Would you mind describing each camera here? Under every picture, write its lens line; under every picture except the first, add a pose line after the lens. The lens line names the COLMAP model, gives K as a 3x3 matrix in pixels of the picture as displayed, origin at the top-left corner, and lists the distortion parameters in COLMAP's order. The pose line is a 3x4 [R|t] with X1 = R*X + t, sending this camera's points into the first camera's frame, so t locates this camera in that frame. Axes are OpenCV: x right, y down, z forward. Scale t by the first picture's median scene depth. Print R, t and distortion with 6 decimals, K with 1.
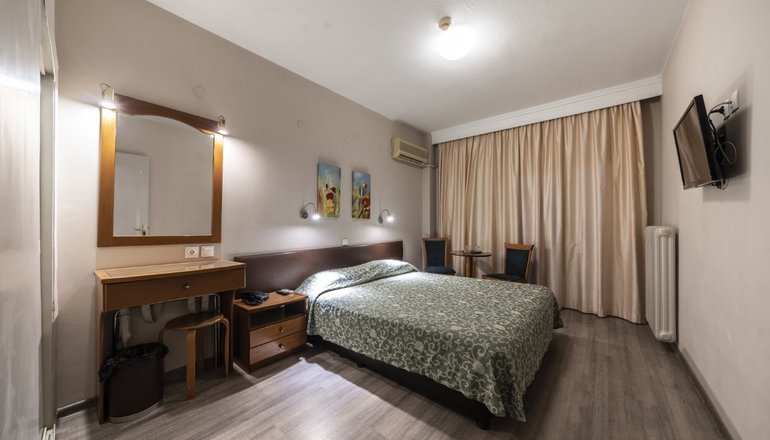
lens RADIAL K [[262.6, 0, 386.2], [0, 262.6, 223.7], [0, 0, 1]] dist [-0.002983, -0.000278]
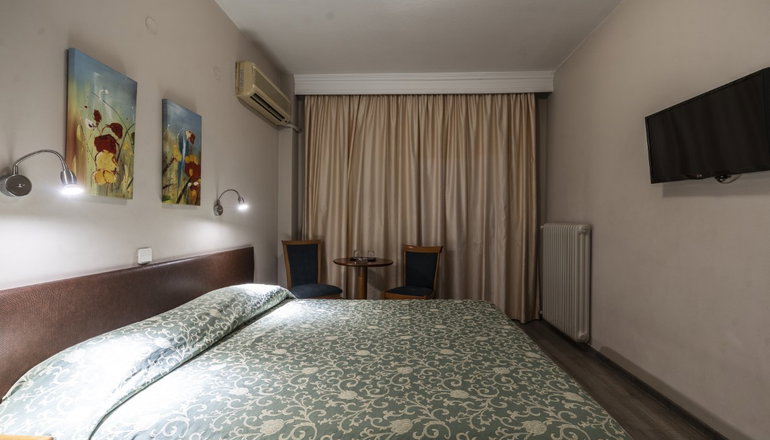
lens RADIAL K [[321.0, 0, 388.2], [0, 321.0, 222.2], [0, 0, 1]] dist [0.004617, -0.000232]
pose [[0.802966, 0.007631, 0.595976, -0.152671], [-0.011147, 0.999935, 0.002215, 0.008545], [-0.595920, -0.008422, 0.802999, 0.333570]]
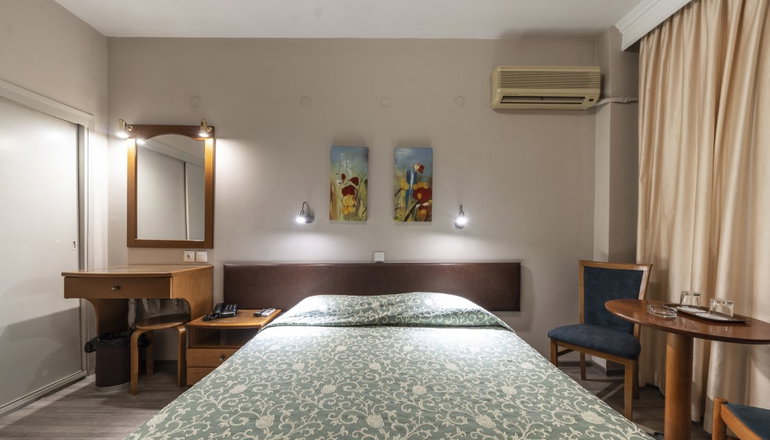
lens RADIAL K [[278.0, 0, 384.5], [0, 278.0, 236.7], [0, 0, 1]] dist [-0.002328, -0.000202]
pose [[0.643085, 0.014982, -0.765648, 0.397827], [-0.001198, 0.999827, 0.018558, 0.004965], [0.765794, -0.011017, 0.642991, 0.560944]]
